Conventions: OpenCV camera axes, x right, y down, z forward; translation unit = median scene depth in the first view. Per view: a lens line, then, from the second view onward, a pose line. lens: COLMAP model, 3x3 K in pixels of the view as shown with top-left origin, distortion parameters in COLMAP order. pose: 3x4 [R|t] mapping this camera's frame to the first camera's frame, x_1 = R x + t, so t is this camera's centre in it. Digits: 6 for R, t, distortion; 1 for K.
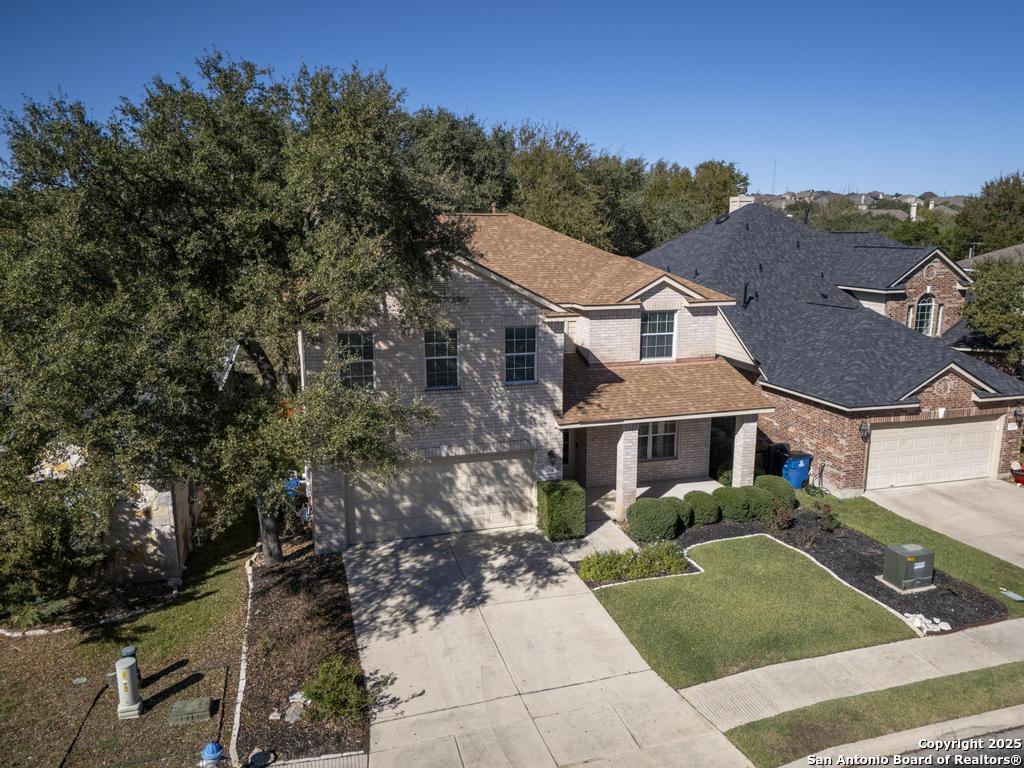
lens RADIAL K [[756.5, 0, 508.0], [0, 756.5, 381.3], [0, 0, 1]] dist [0.049447, -0.035772]
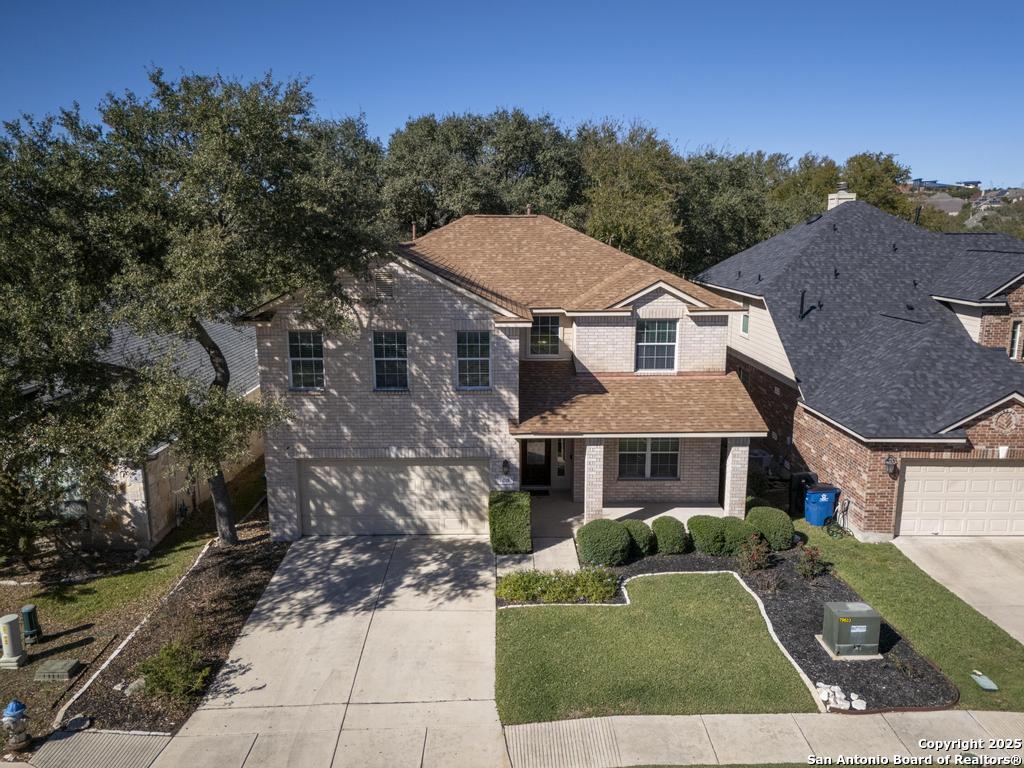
lens RADIAL K [[756.5, 0, 509.3], [0, 756.5, 379.5], [0, 0, 1]] dist [0.049447, -0.035772]
pose [[0.963812, 0.050513, -0.261752, 0.319196], [-0.051311, 0.998676, 0.003788, -0.015685], [0.261597, 0.009780, 0.965128, 0.068757]]
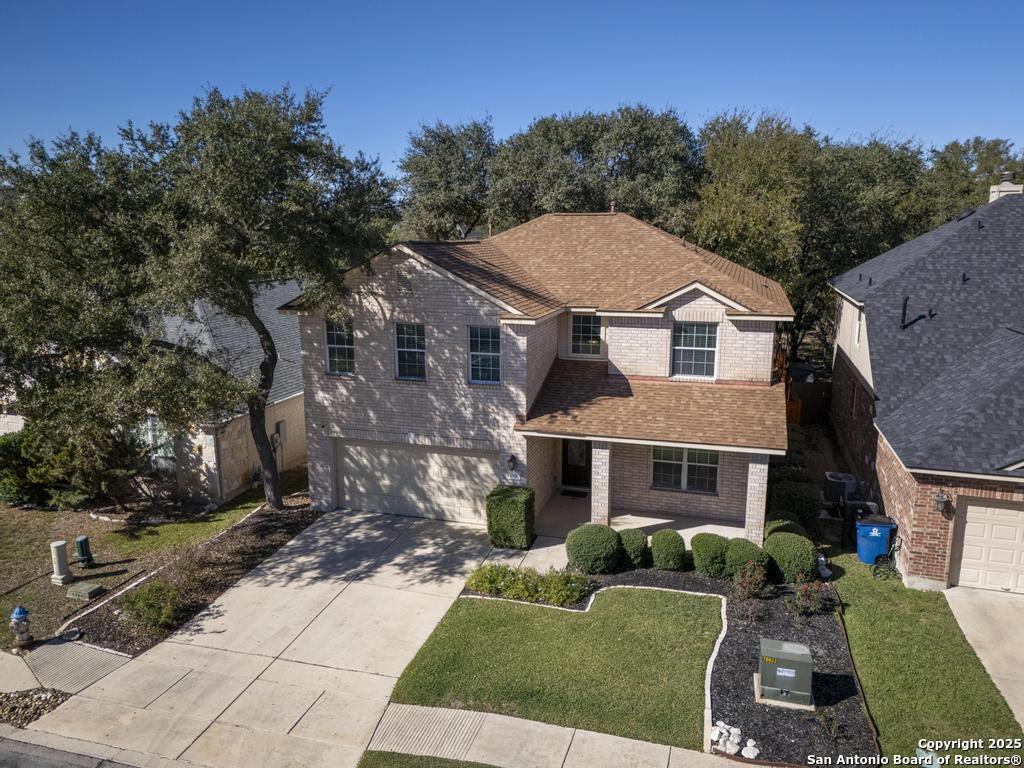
lens RADIAL K [[756.5, 0, 509.7], [0, 756.5, 379.2], [0, 0, 1]] dist [0.049447, -0.035772]
pose [[0.836298, 0.105251, -0.538078, 0.586806], [-0.107175, 0.993851, 0.027828, -0.034268], [0.537698, 0.034396, 0.842435, 0.176119]]
